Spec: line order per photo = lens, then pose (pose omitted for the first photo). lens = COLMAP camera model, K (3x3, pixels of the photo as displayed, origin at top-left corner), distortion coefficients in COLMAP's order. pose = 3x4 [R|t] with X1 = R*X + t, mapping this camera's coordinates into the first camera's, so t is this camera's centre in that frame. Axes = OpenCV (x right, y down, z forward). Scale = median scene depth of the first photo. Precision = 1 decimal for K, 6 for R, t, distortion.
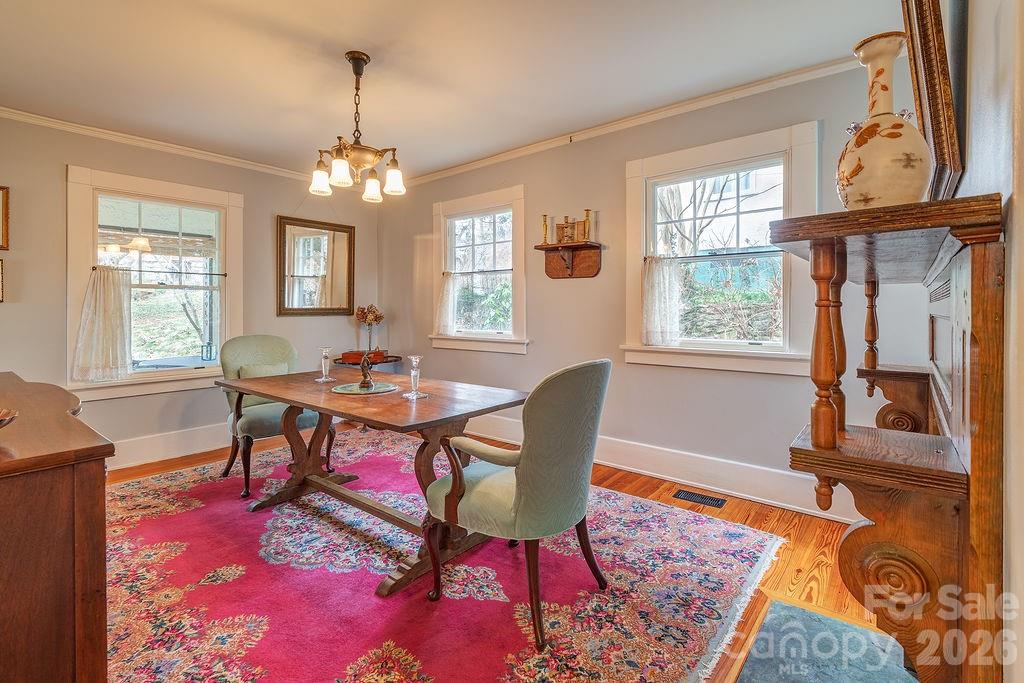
lens RADIAL K [[478.0, 0, 511.2], [0, 478.0, 310.0], [0, 0, 1]] dist [-0.000263, -0.000006]
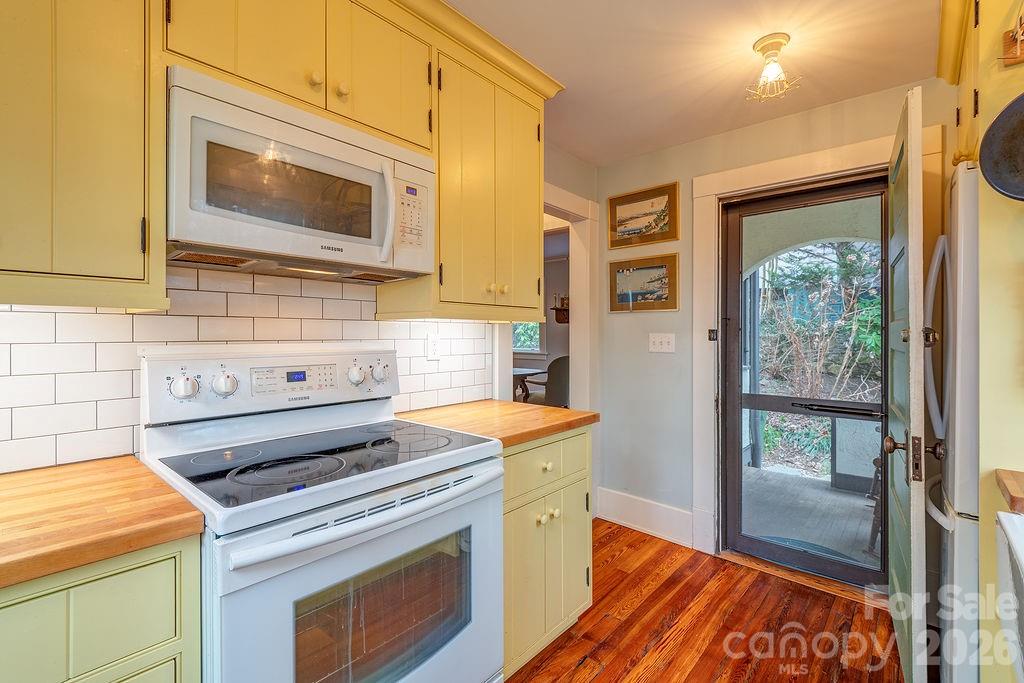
lens RADIAL K [[461.5, 0, 513.8], [0, 461.5, 327.8], [0, 0, 1]] dist [0.000446, -0.000035]
pose [[0.999622, 0.002573, -0.027382, -0.067105], [-0.002960, 0.999896, -0.014082, -0.018090], [0.027343, 0.014158, 0.999526, -1.224423]]
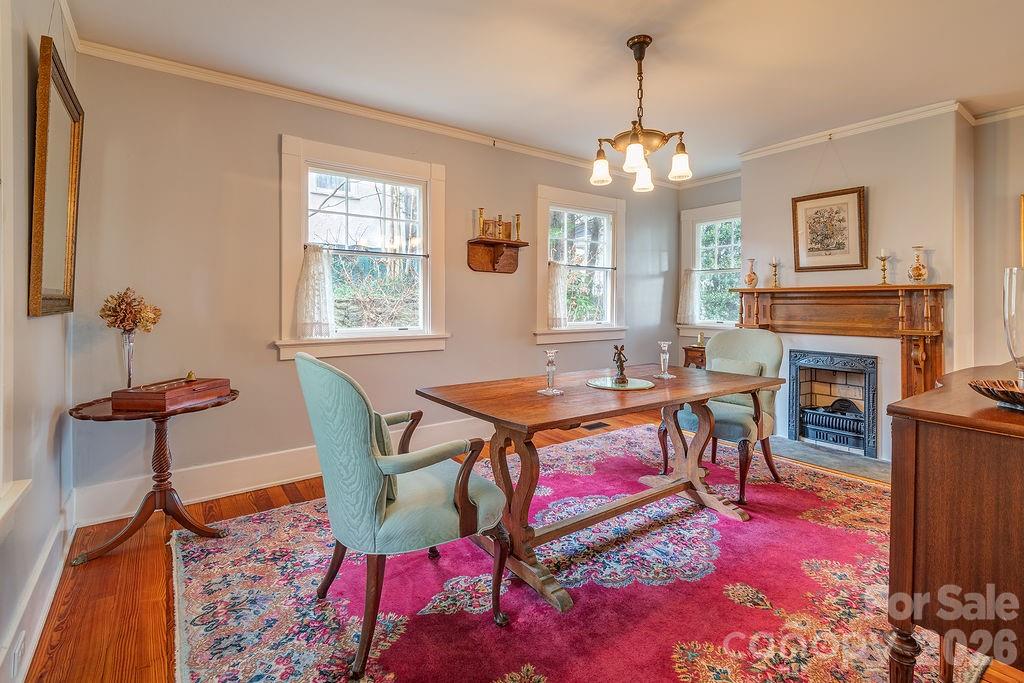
lens RADIAL K [[483.9, 0, 513.4], [0, 483.9, 299.6], [0, 0, 1]] dist [-0.001096, -0.000354]
pose [[0.251751, 0.007836, 0.967760, -0.994404], [0.001454, 0.999963, -0.008475, 0.004315], [-0.967791, 0.003541, 0.251730, 0.745162]]
